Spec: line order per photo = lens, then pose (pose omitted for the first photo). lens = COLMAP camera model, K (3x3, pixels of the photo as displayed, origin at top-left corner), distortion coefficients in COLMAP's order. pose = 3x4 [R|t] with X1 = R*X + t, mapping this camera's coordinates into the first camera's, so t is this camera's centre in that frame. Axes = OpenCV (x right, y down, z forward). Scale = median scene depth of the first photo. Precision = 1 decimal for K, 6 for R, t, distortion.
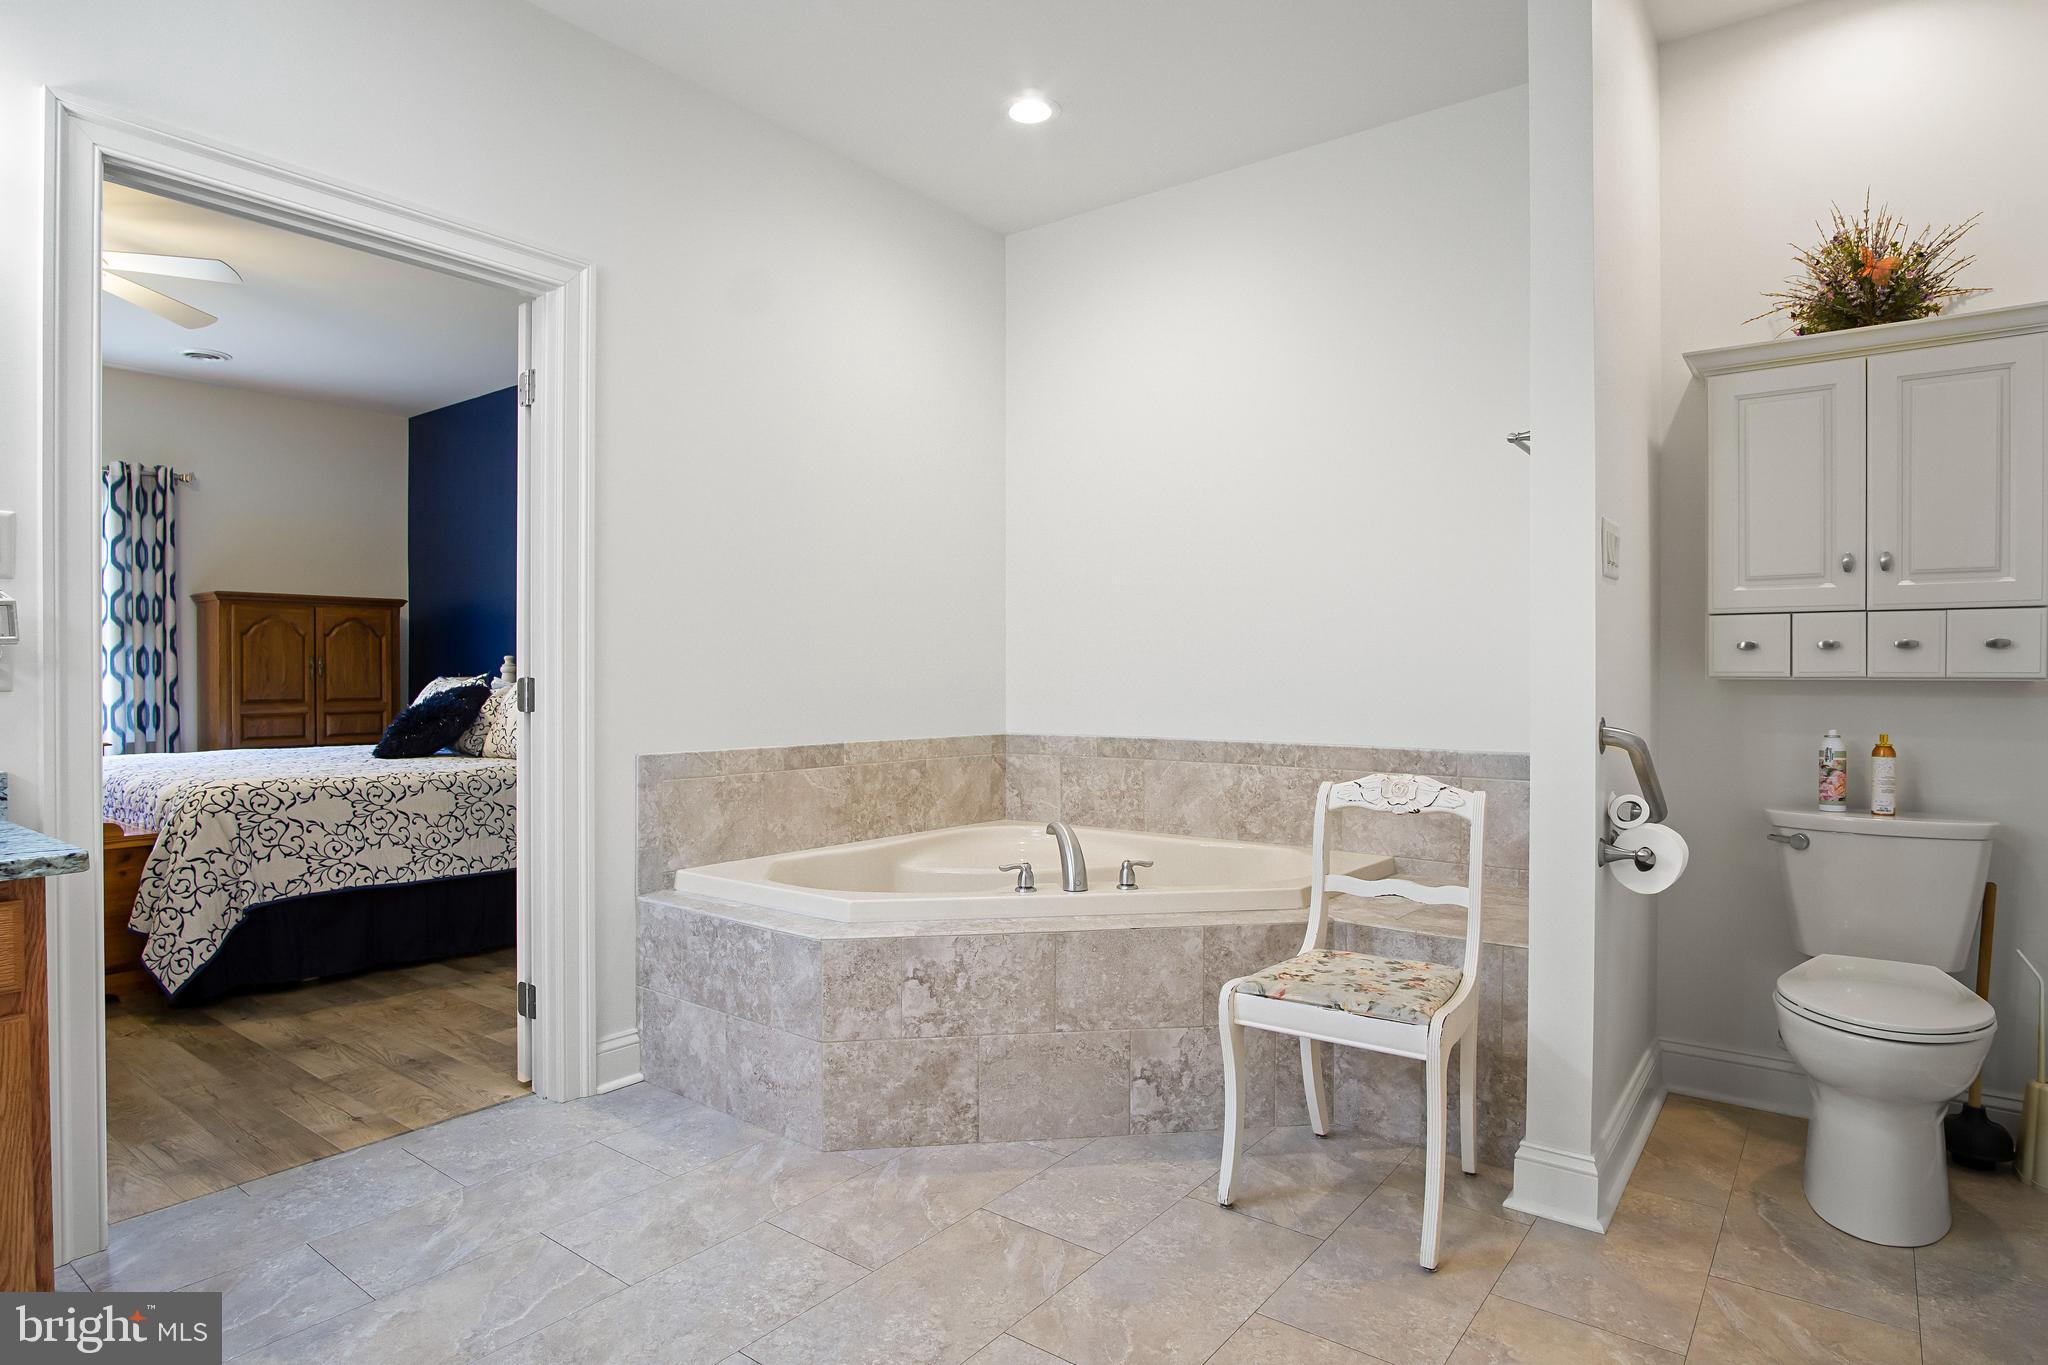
lens RADIAL K [[1103.2, 0, 1008.4], [0, 1103.2, 688.1], [0, 0, 1]] dist [-0.031535, 0.007871]
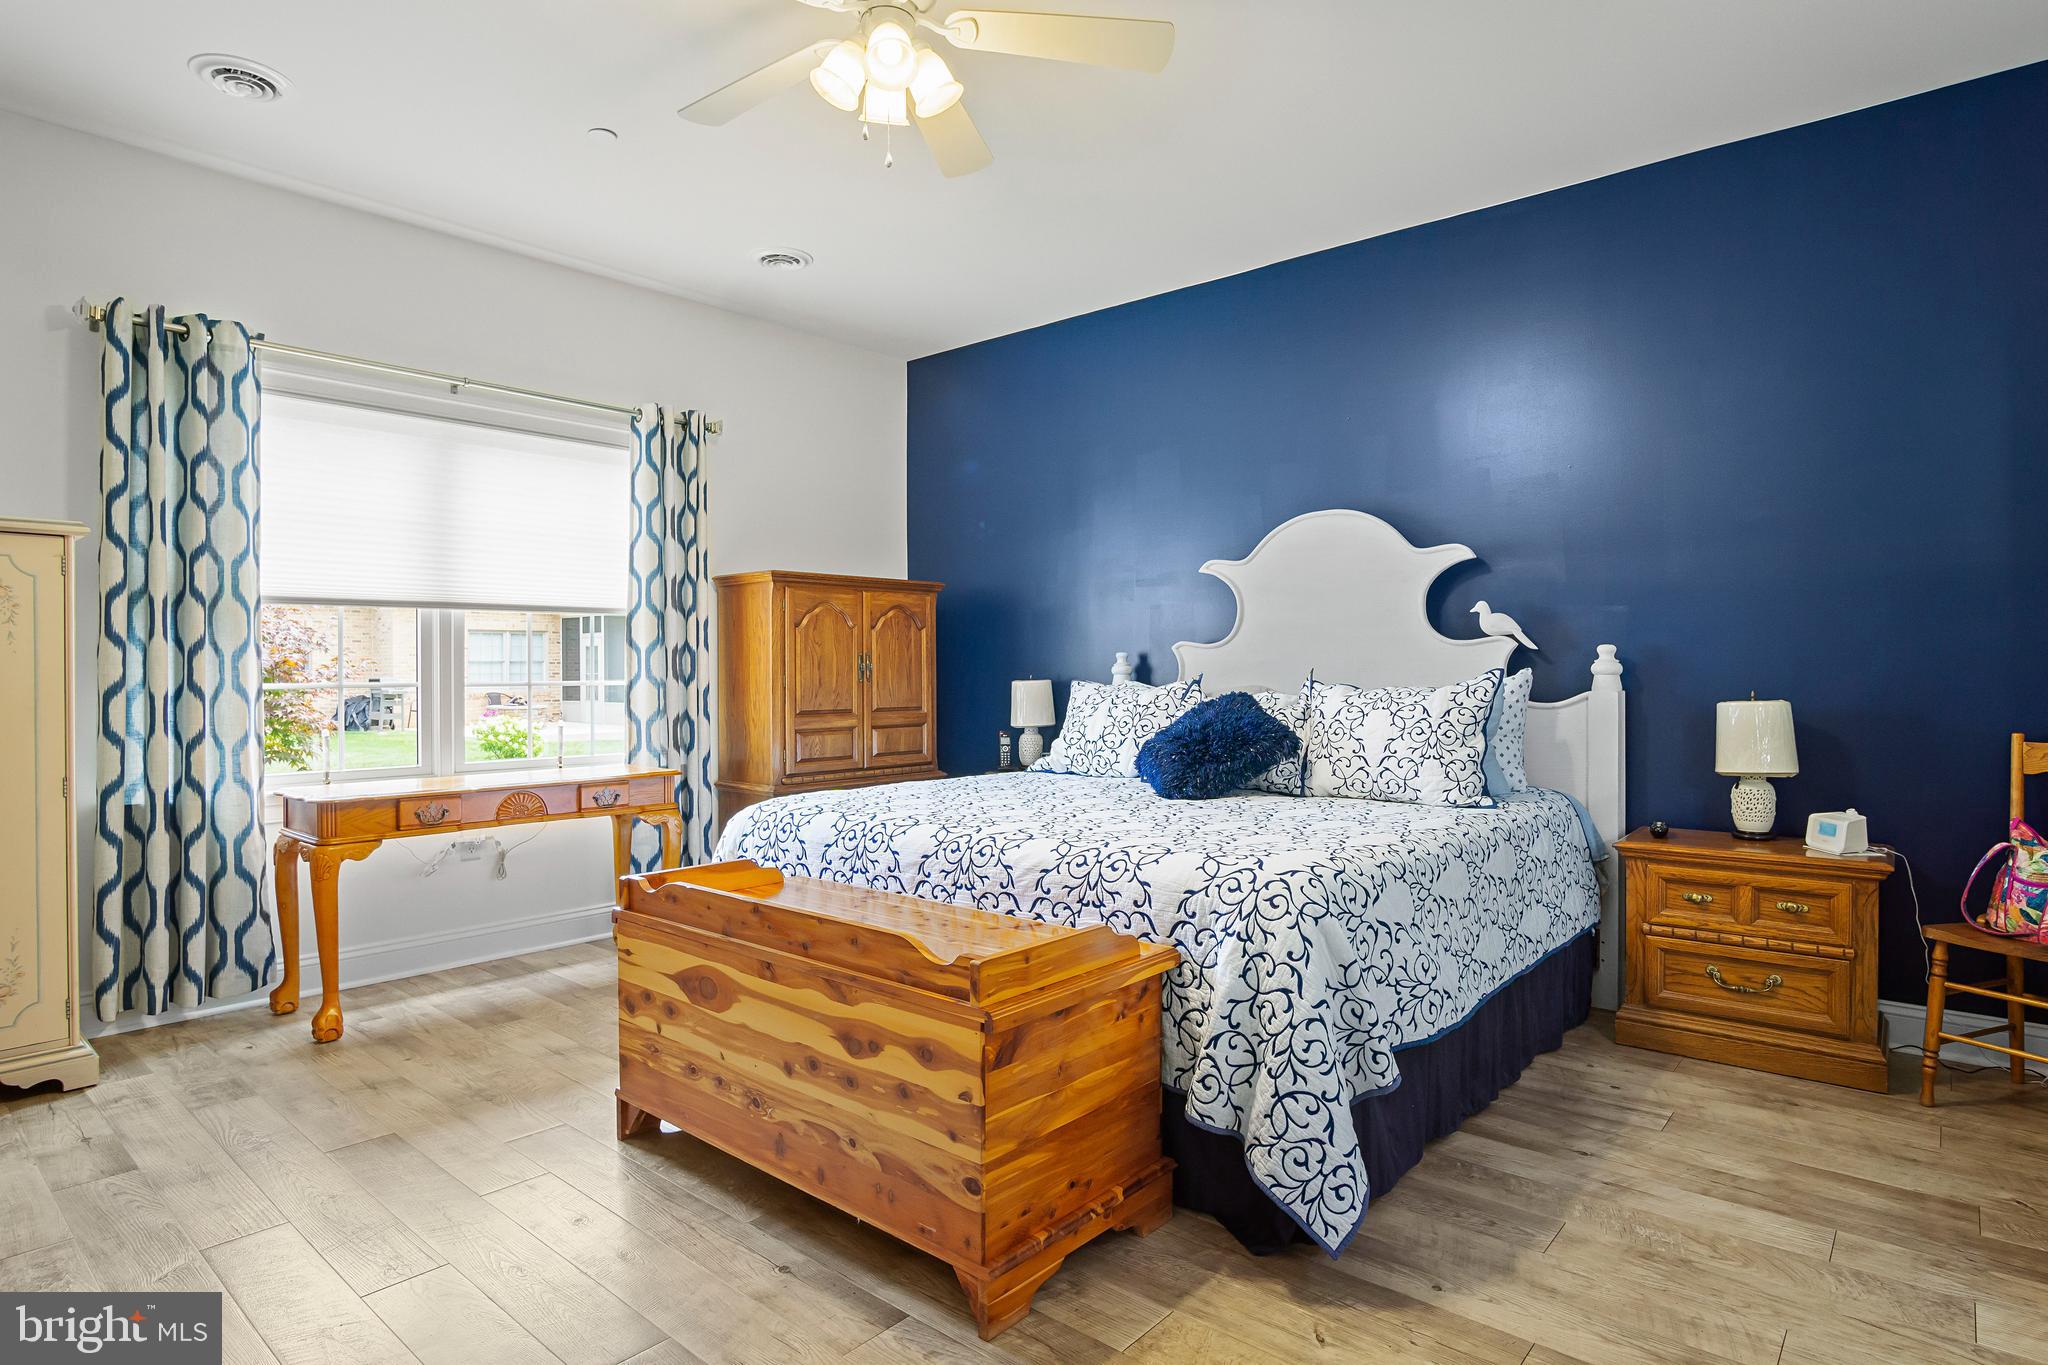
lens RADIAL K [[1103.2, 0, 1026.0], [0, 1103.2, 679.0], [0, 0, 1]] dist [-0.031535, 0.007871]
pose [[0.997559, -0.006584, -0.069512, -0.808634], [0.006264, 0.999969, -0.004825, -0.011621], [0.069542, 0.004377, 0.997569, 0.382194]]
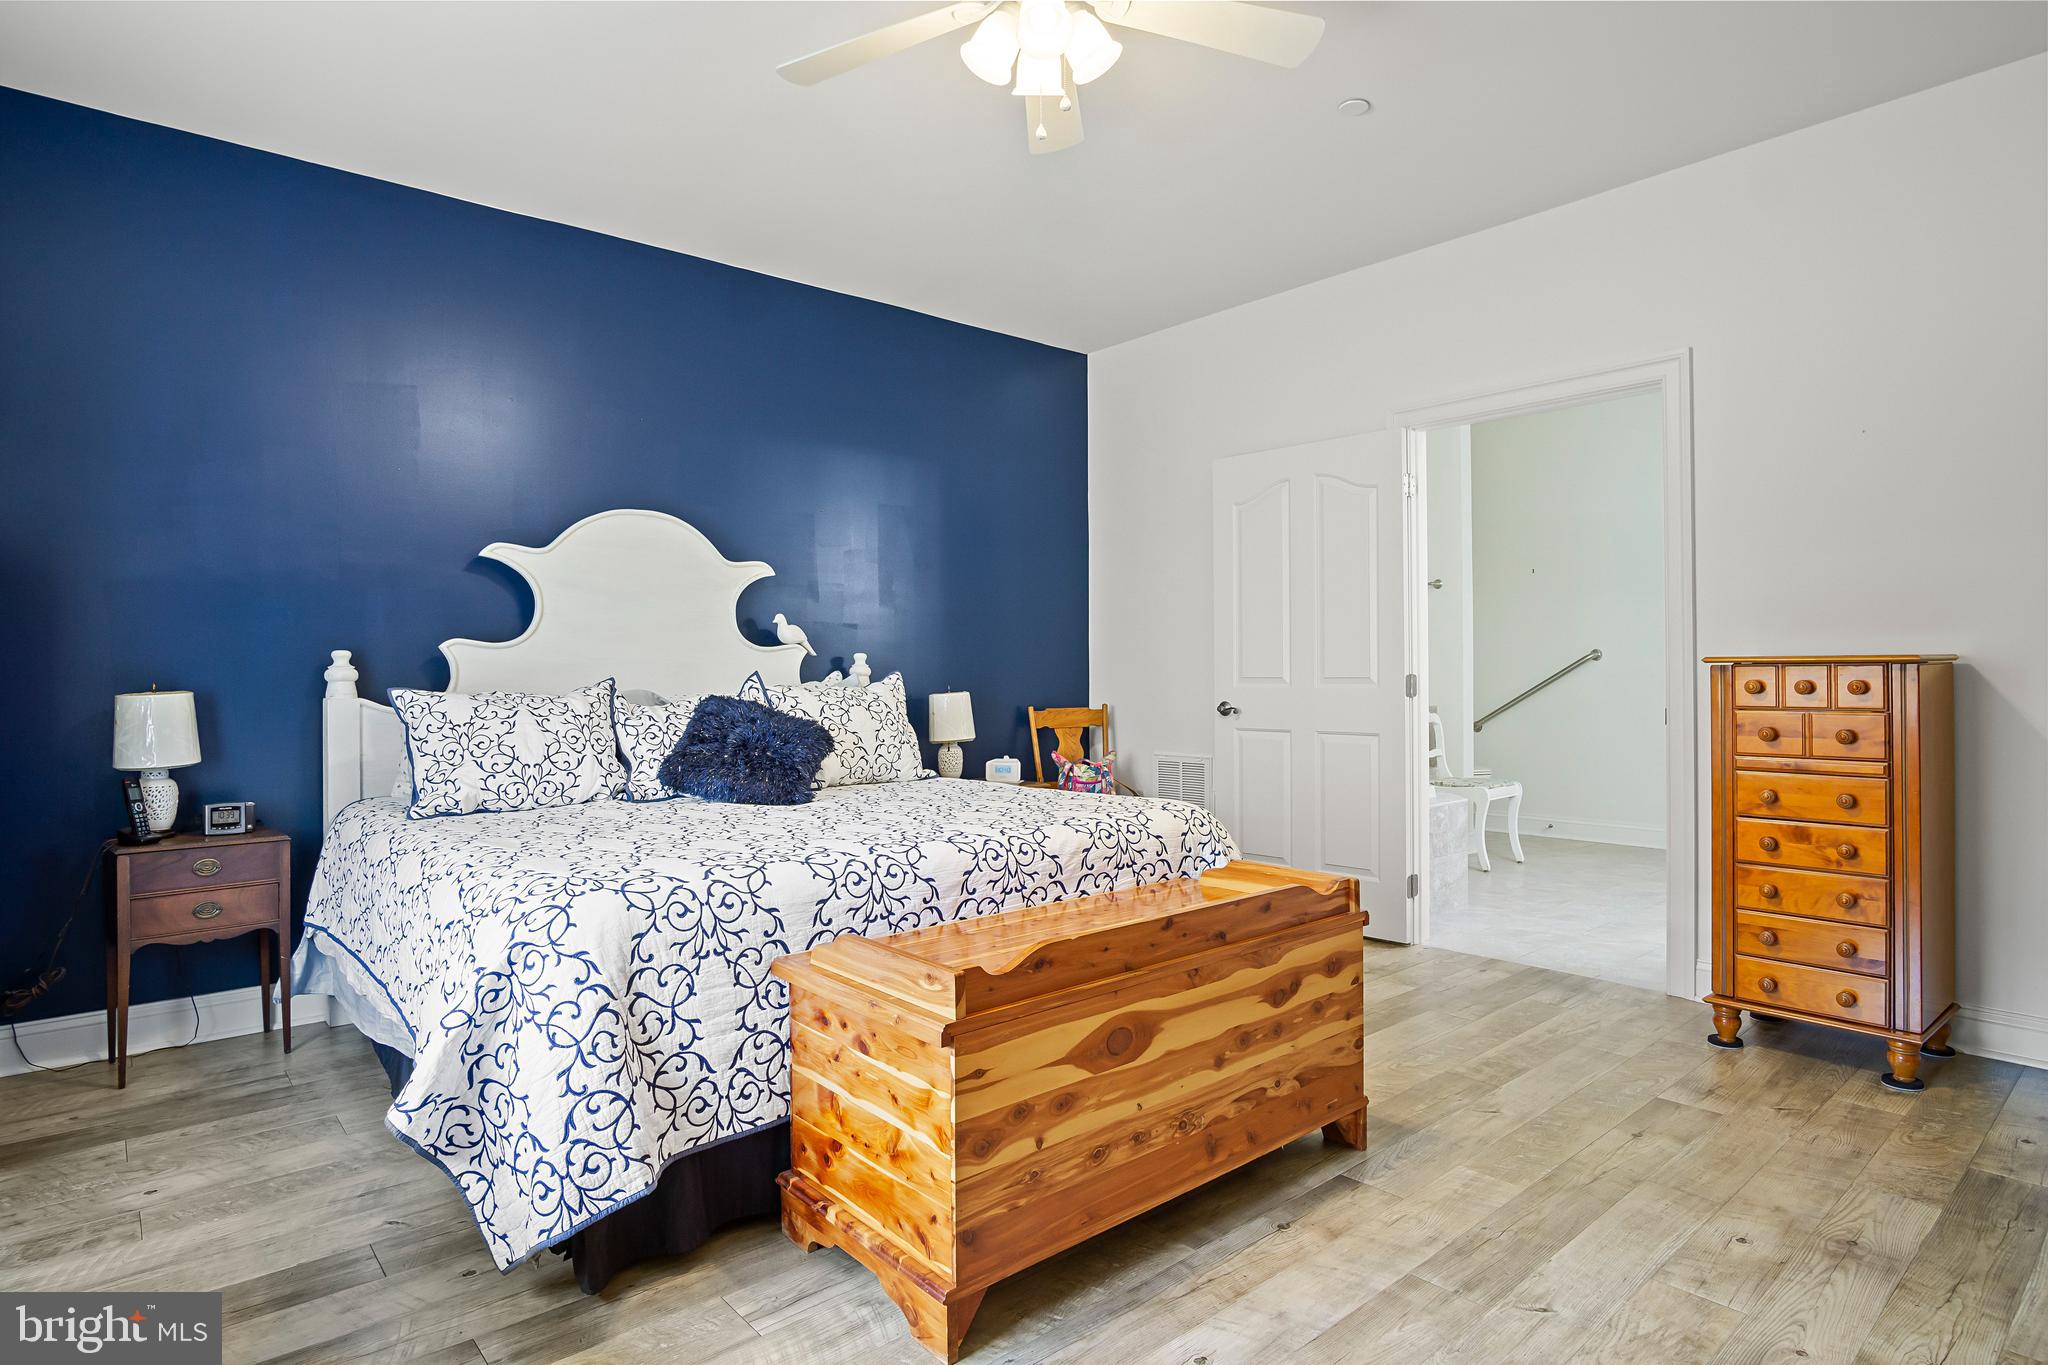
lens RADIAL K [[1103.2, 0, 1010.1], [0, 1103.2, 668.2], [0, 0, 1]] dist [-0.031535, 0.007871]
pose [[0.212492, -0.003023, 0.977158, -1.559234], [0.019360, 0.999812, -0.001117, -0.021080], [-0.976971, 0.019155, 0.212511, 0.924042]]
